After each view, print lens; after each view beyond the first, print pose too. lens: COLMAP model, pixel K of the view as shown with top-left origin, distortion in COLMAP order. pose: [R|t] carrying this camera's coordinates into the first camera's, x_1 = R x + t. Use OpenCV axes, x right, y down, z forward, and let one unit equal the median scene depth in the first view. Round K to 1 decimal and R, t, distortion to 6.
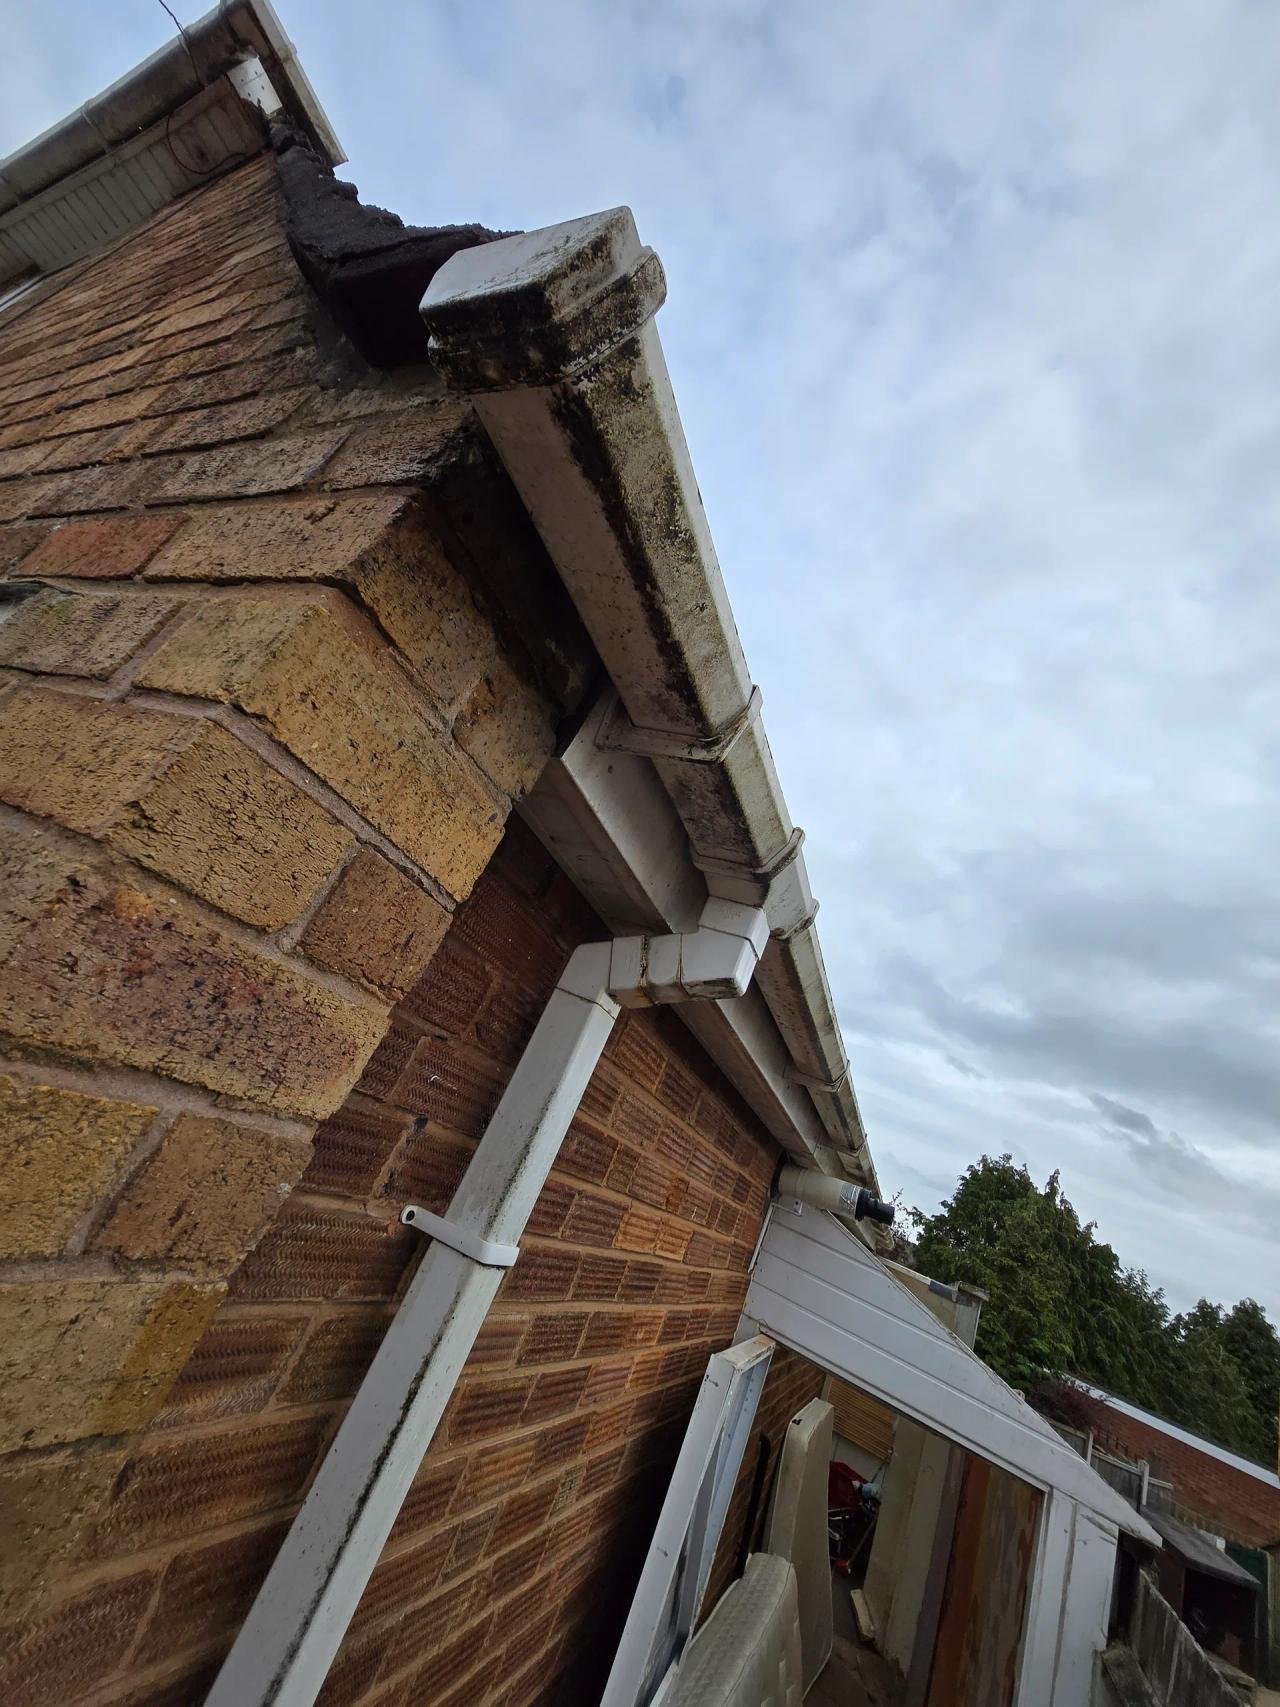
lens RADIAL K [[668.0, 0, 648.6], [0, 668.0, 852.0], [0, 0, 1]] dist [0.002163, 0.000328]
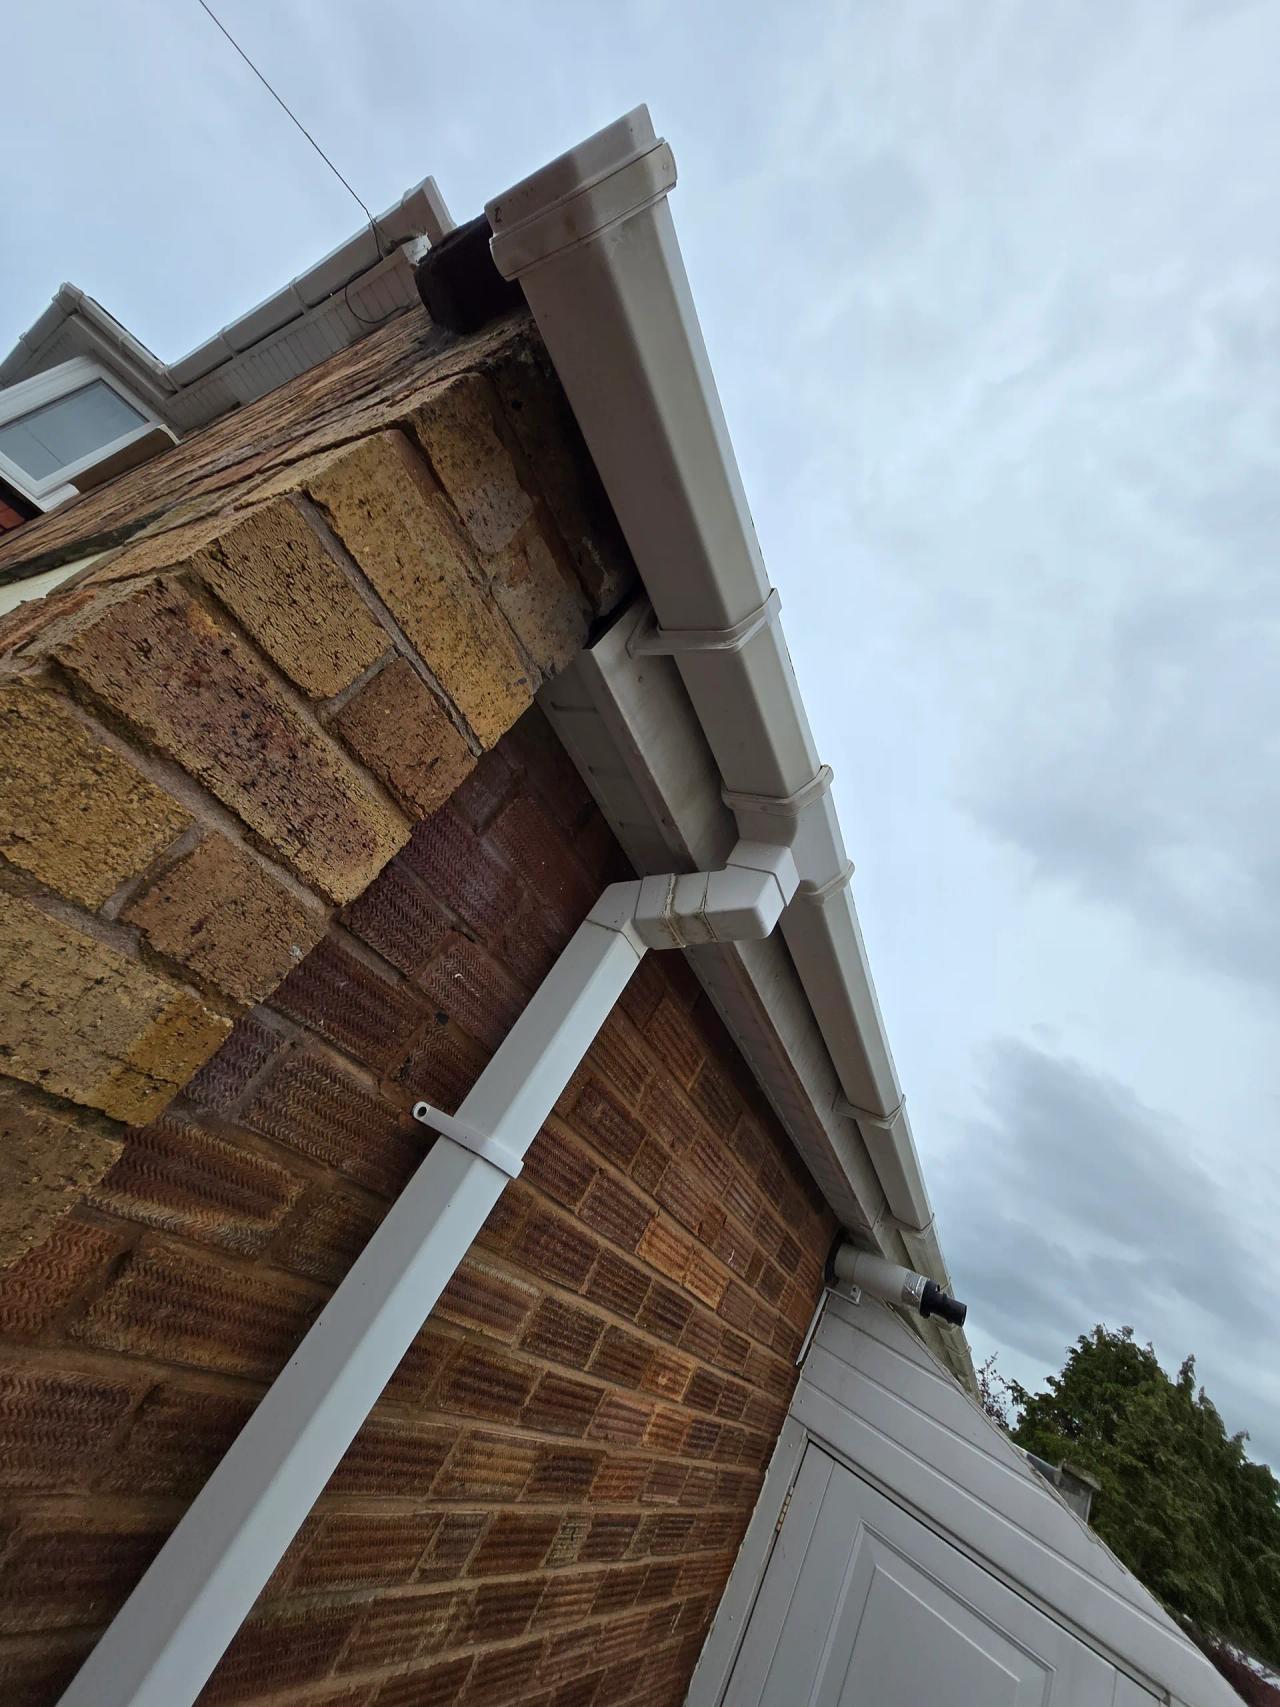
lens RADIAL K [[668.0, 0, 648.6], [0, 668.0, 852.0], [0, 0, 1]] dist [0.002163, 0.000328]
pose [[0.991575, 0.047160, -0.120646, 0.082886], [-0.063856, 0.988302, -0.138500, 0.250851], [0.112702, 0.145037, 0.982987, -0.017266]]
